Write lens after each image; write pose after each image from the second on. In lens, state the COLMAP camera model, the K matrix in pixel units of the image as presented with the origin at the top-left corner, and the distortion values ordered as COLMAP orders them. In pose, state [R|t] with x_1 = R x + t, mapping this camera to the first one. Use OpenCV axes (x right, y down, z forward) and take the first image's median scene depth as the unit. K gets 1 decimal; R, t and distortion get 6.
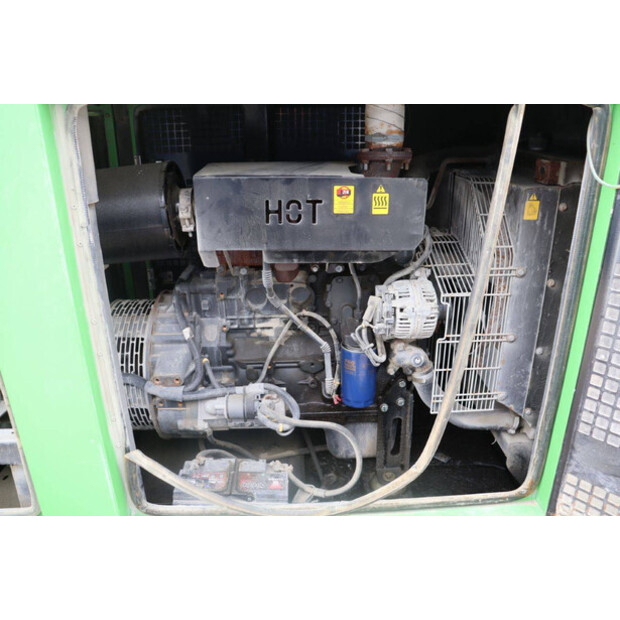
lens RADIAL K [[519.0, 0, 309.3], [0, 519.0, 311.2], [0, 0, 1]] dist [-0.064695, 0.005126]
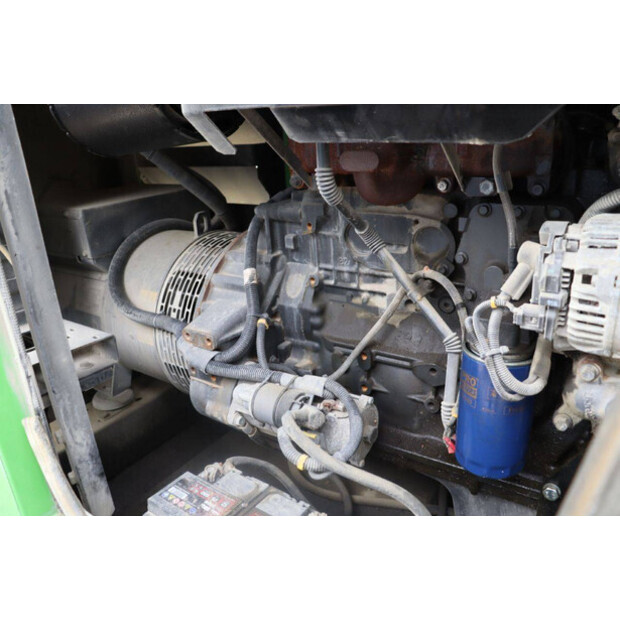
lens RADIAL K [[519.0, 0, 311.8], [0, 519.0, 309.3], [0, 0, 1]] dist [-0.064695, 0.005126]
pose [[0.819375, 0.176906, -0.545279, 0.192539], [-0.173741, 0.983090, 0.057871, 0.030369], [0.546296, 0.047320, 0.836255, 0.480449]]
